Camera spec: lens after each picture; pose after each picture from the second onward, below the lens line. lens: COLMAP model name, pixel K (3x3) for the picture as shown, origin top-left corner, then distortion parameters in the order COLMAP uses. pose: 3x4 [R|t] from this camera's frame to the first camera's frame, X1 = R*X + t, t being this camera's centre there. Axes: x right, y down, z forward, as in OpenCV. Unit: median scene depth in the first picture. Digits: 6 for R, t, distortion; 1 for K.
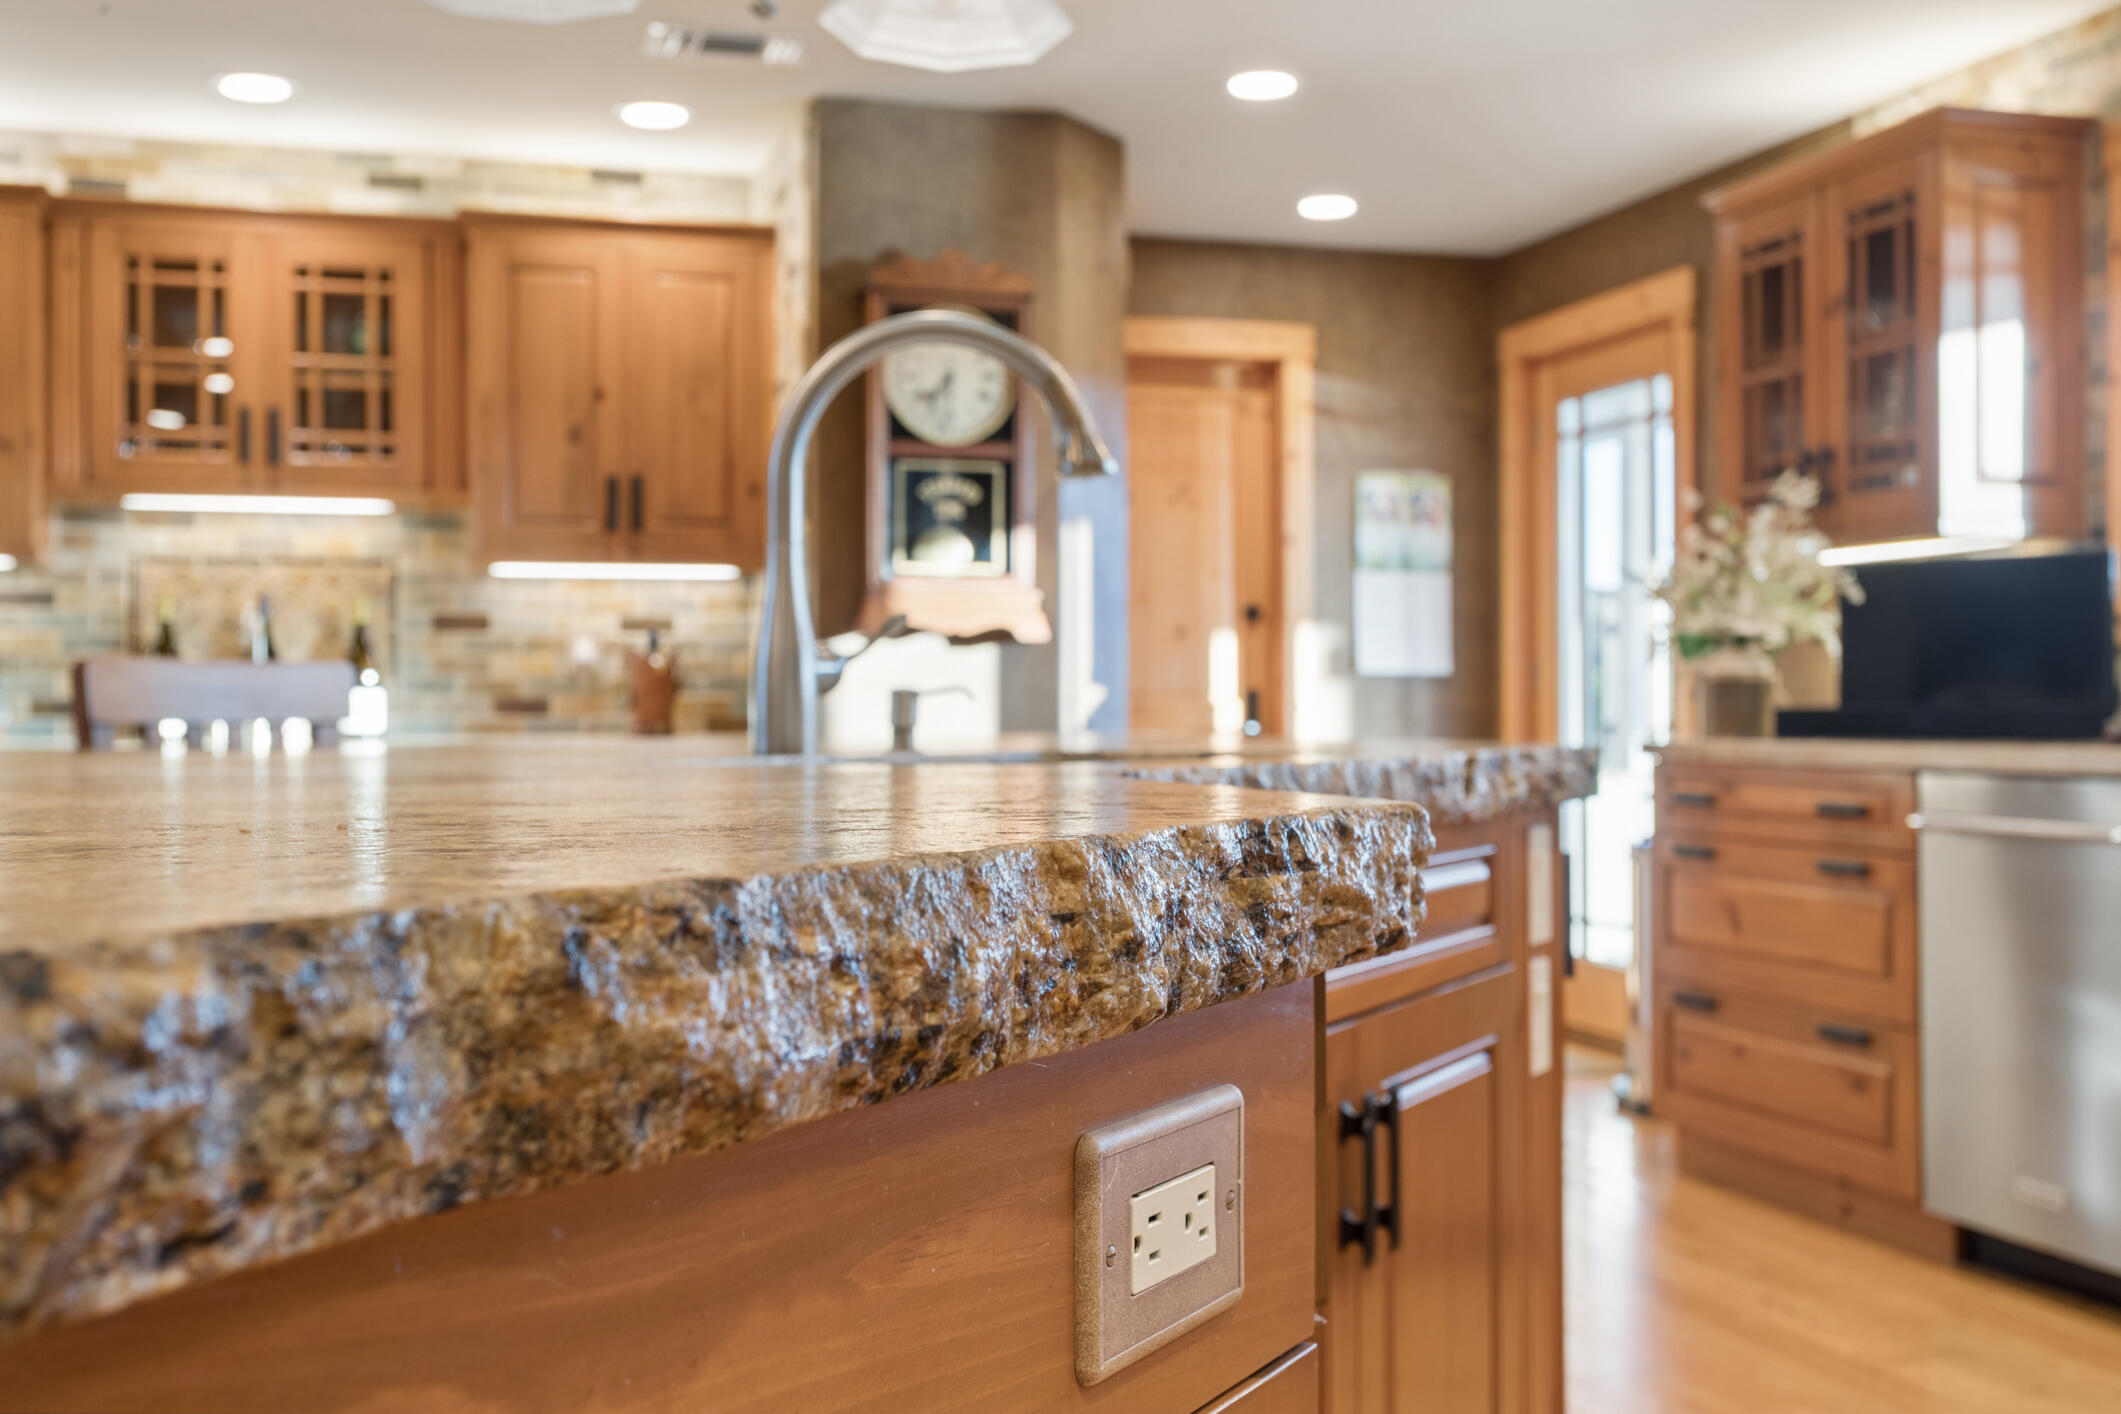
lens RADIAL K [[2269.7, 0, 1066.1], [0, 2269.7, 707.0], [0, 0, 1]] dist [0.012321, 0.000000]
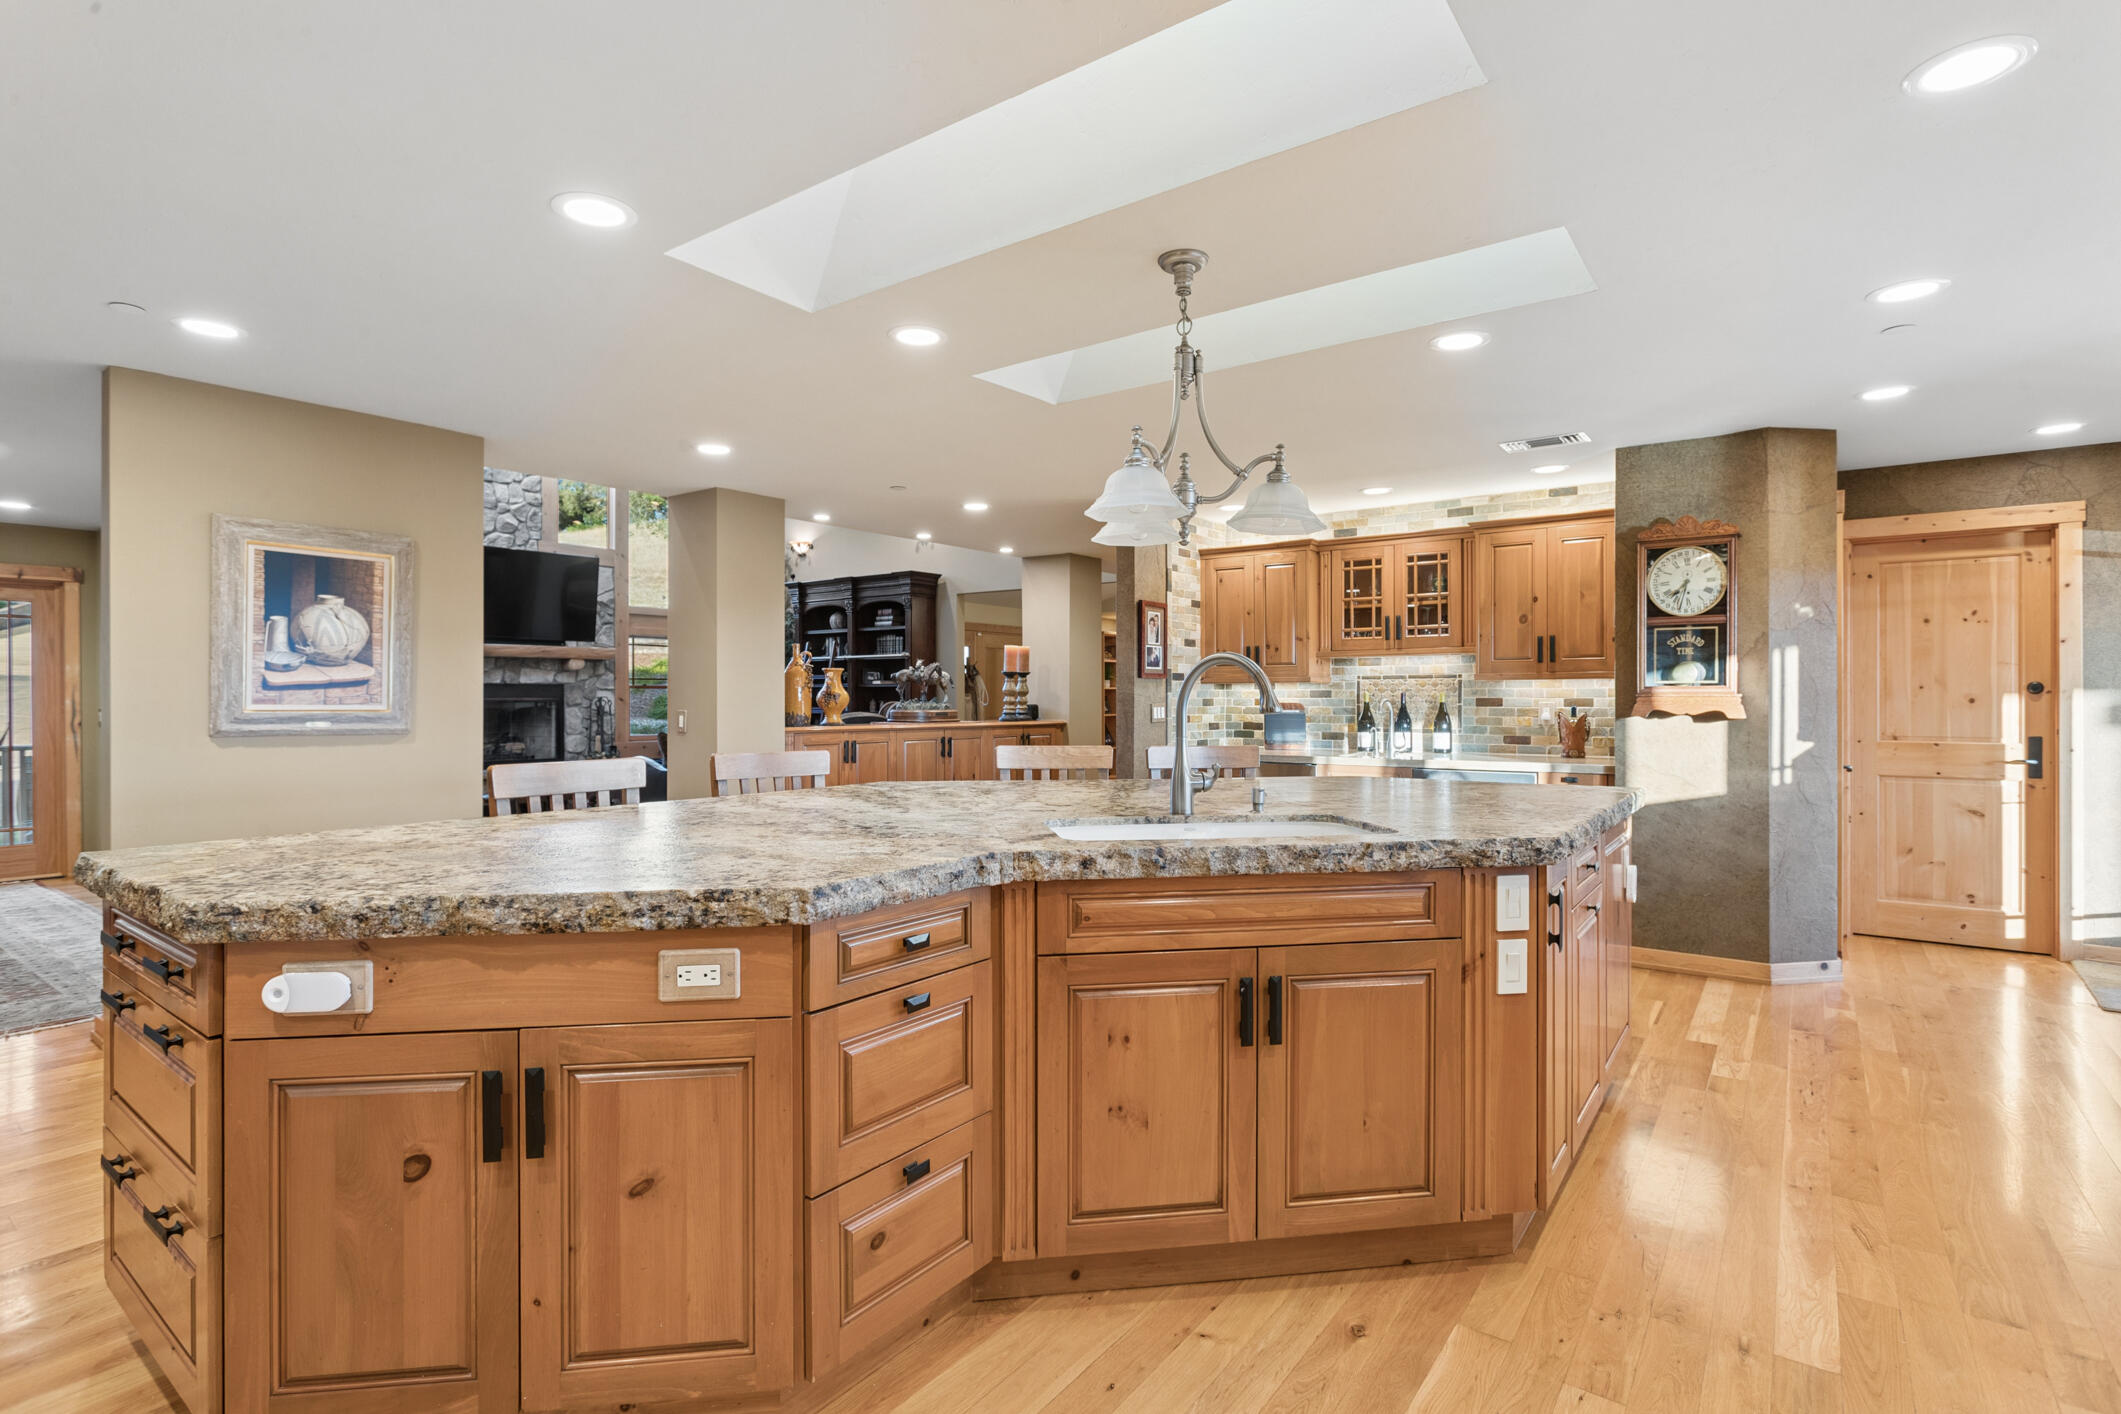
lens RADIAL K [[1029.8, 0, 1058.0], [0, 1029.8, 694.7], [0, 0, 1]] dist [-0.009796, 0.004125]
pose [[0.595508, 0.000893, -0.803349, 0.313694], [0.001596, 0.999996, 0.002294, -0.049983], [0.803348, -0.002648, 0.595505, 0.050759]]
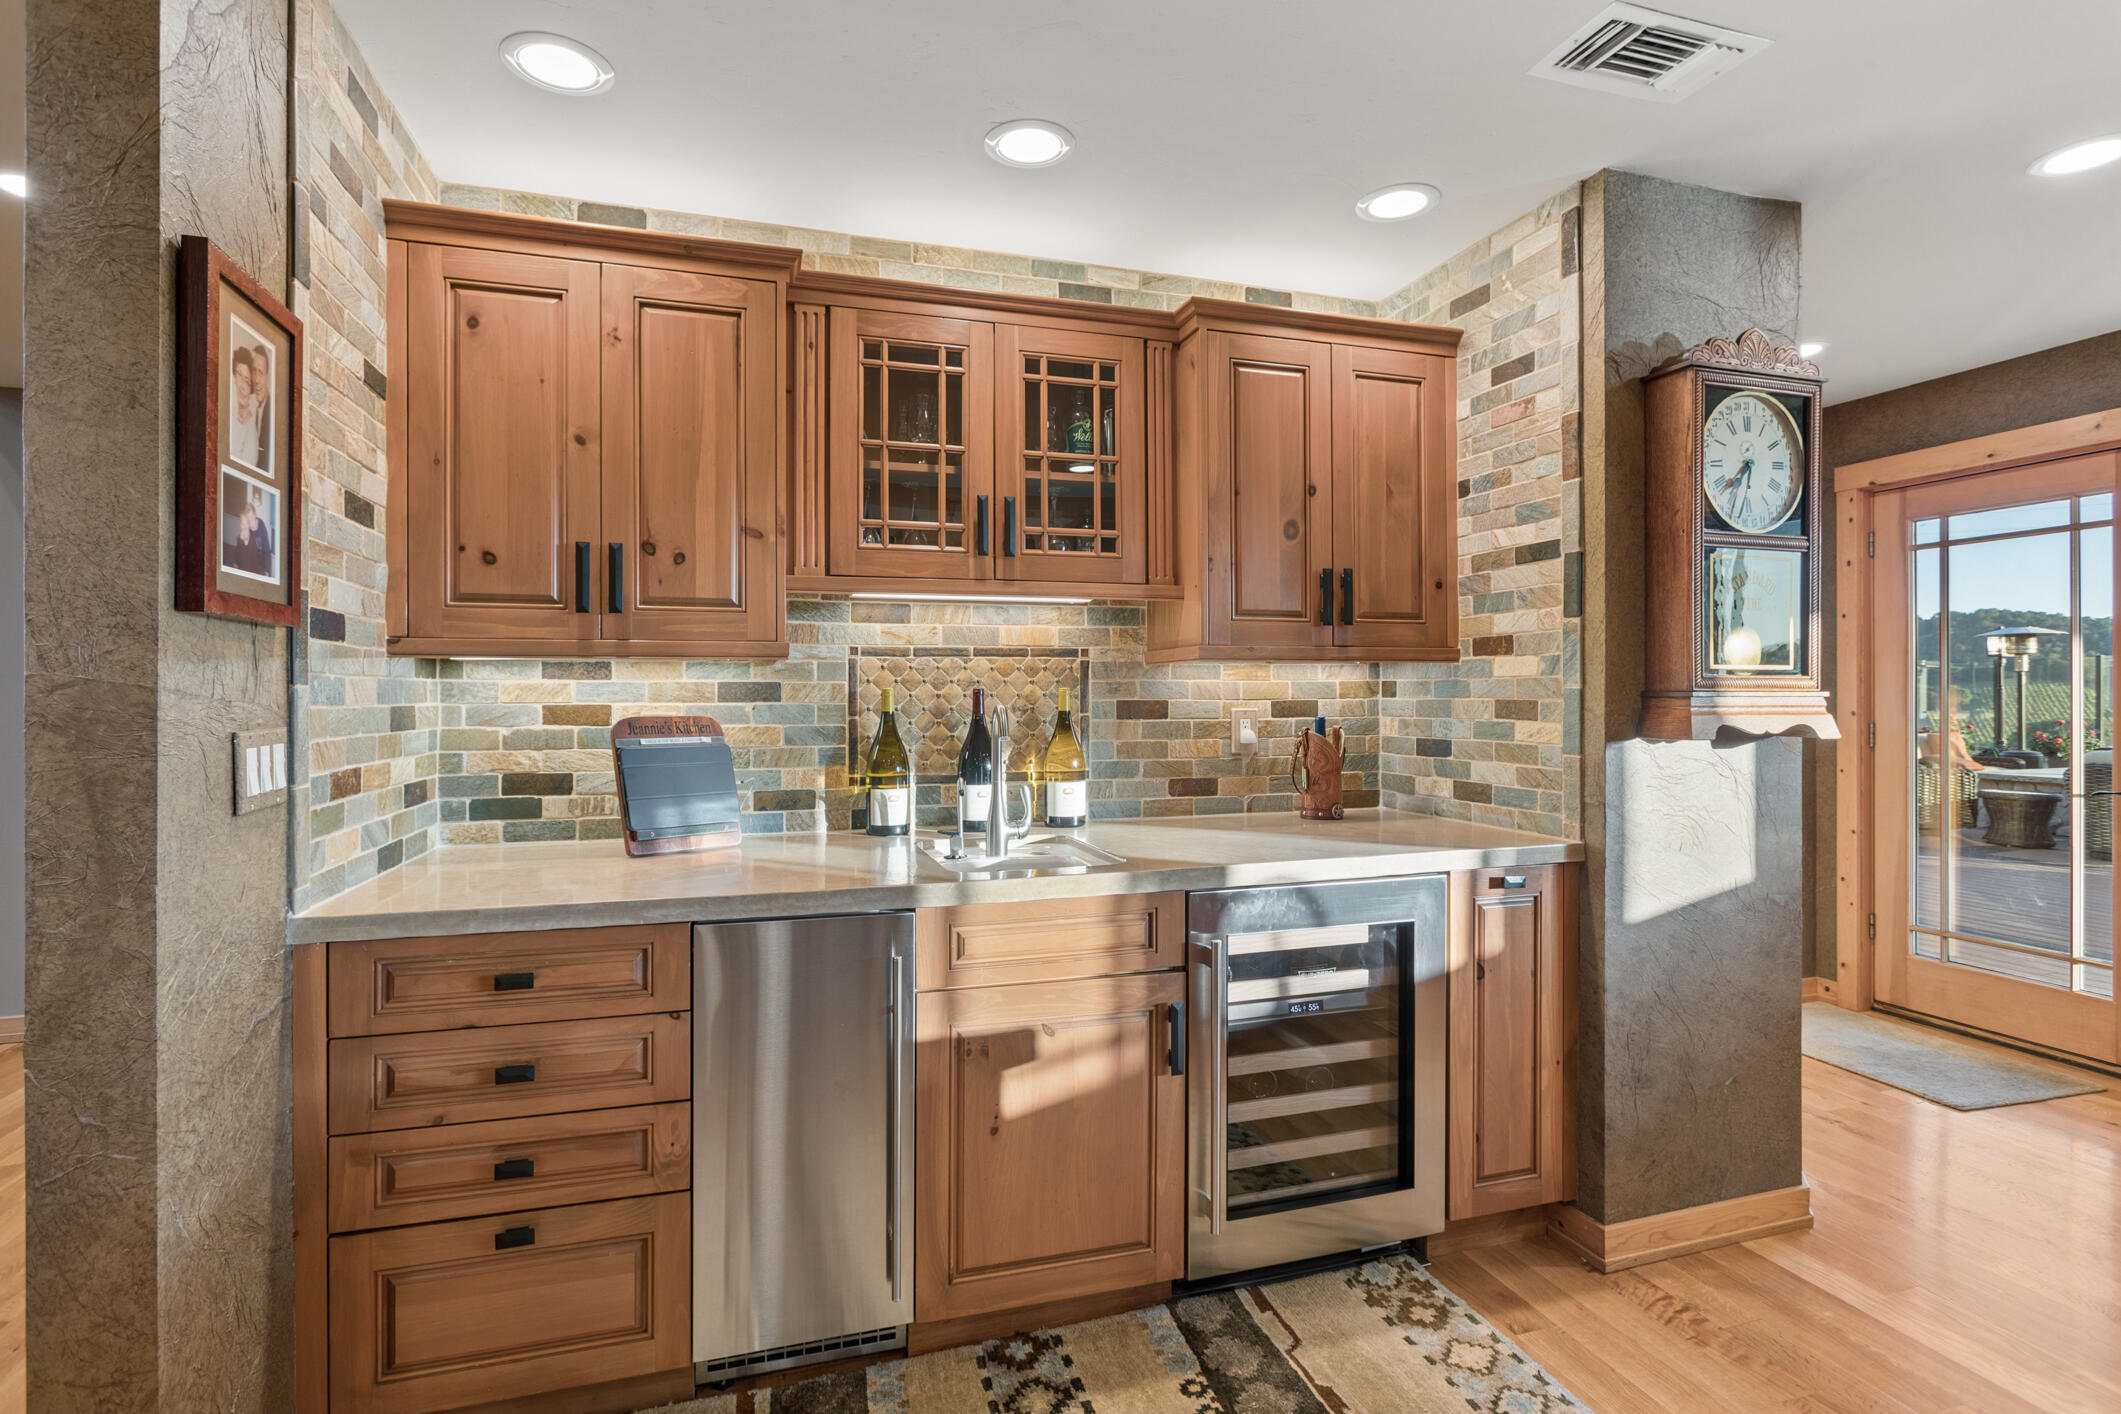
lens RADIAL K [[1029.8, 0, 1064.4], [0, 1029.8, 698.9], [0, 0, 1]] dist [-0.009796, 0.004125]
pose [[0.999937, 0.000166, 0.011220, -0.323790], [-0.000230, 0.999984, 0.005678, -0.047042], [-0.011219, -0.005681, 0.999921, 0.543902]]
